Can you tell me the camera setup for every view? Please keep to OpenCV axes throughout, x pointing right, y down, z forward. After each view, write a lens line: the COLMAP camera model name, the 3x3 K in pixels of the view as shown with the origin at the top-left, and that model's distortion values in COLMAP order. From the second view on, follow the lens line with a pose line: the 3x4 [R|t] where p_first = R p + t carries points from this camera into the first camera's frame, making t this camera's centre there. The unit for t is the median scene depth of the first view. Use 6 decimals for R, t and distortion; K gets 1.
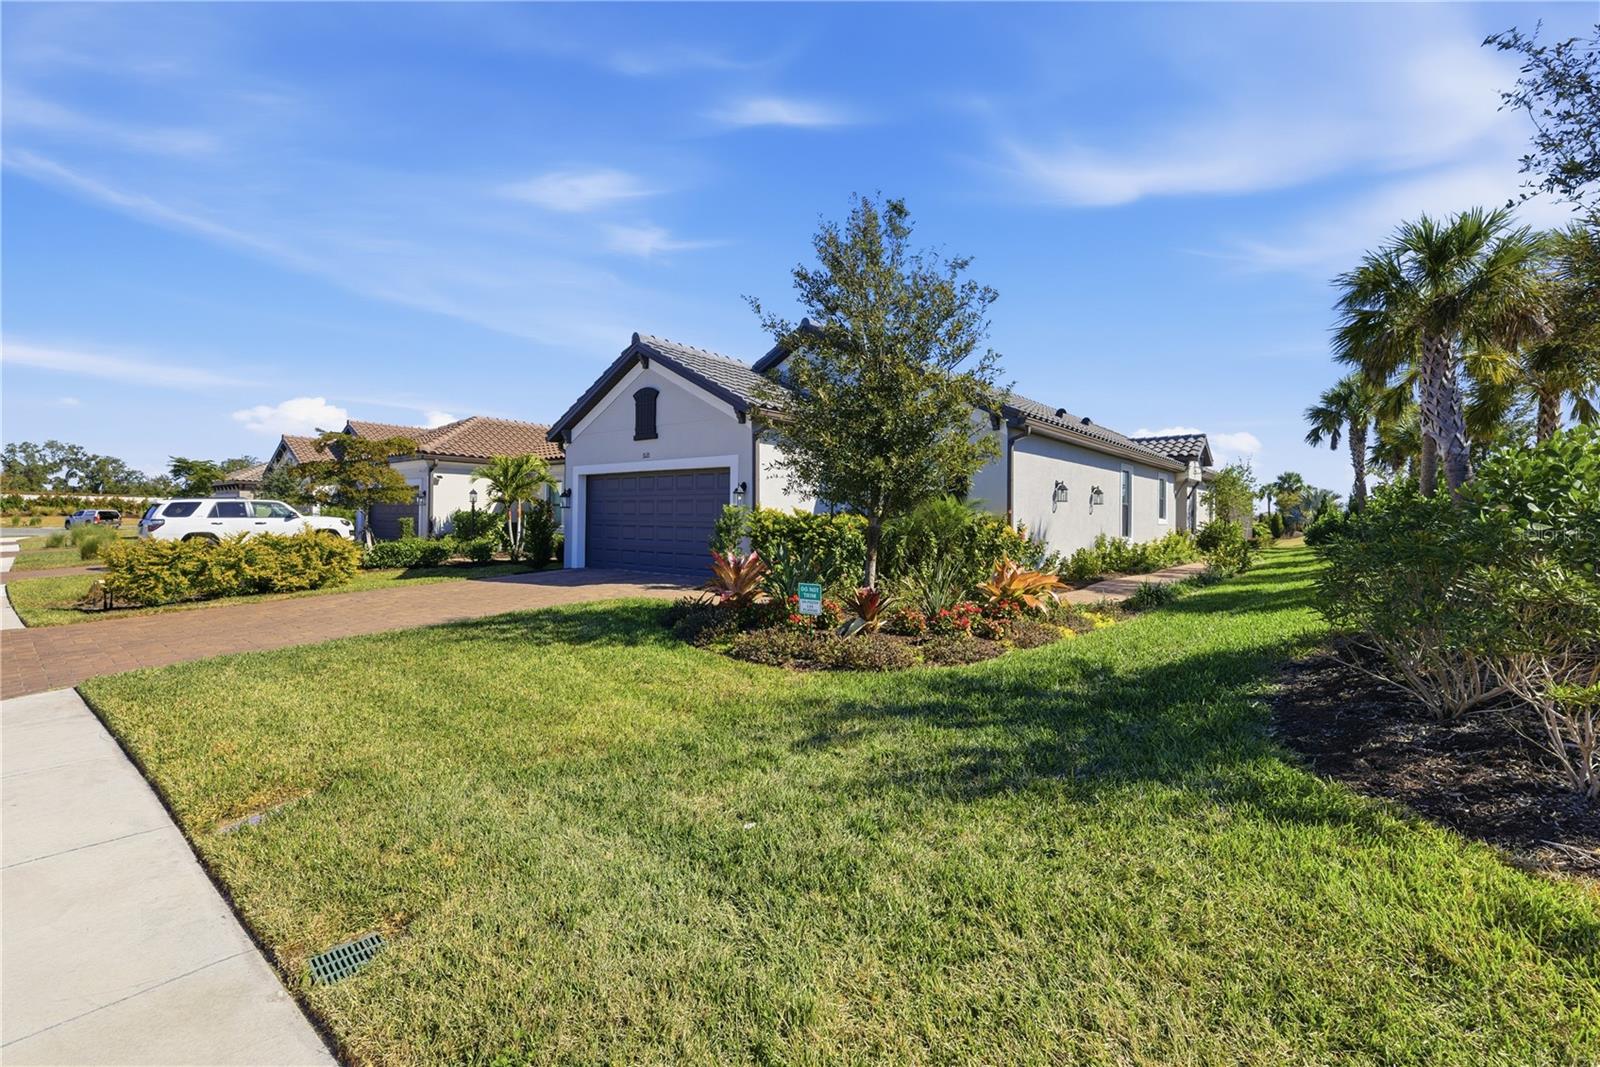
lens RADIAL K [[676.4, 0, 798.4], [0, 676.4, 522.0], [0, 0, 1]] dist [0.002786, 0.000885]
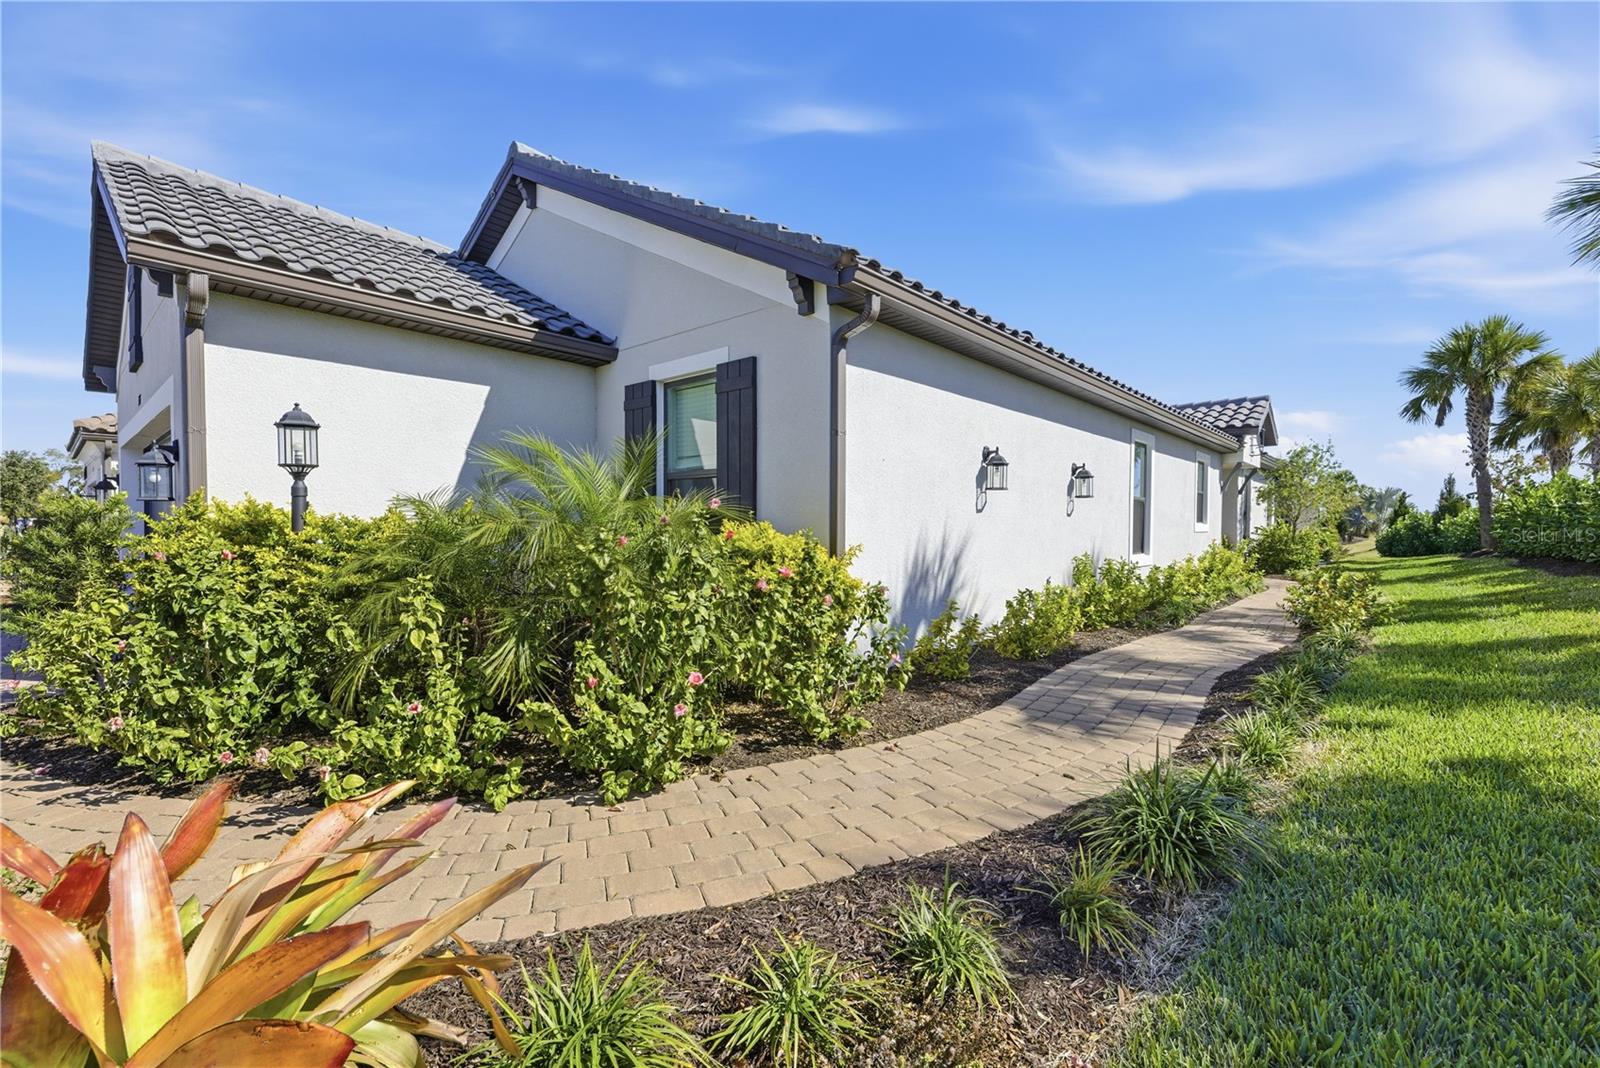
lens RADIAL K [[676.4, 0, 799.3], [0, 676.4, 545.1], [0, 0, 1]] dist [0.002786, 0.000885]
pose [[0.999260, -0.003056, -0.038332, 0.162380], [0.004067, 0.999646, 0.026302, -0.002298], [0.038238, -0.026439, 0.998919, 0.308381]]
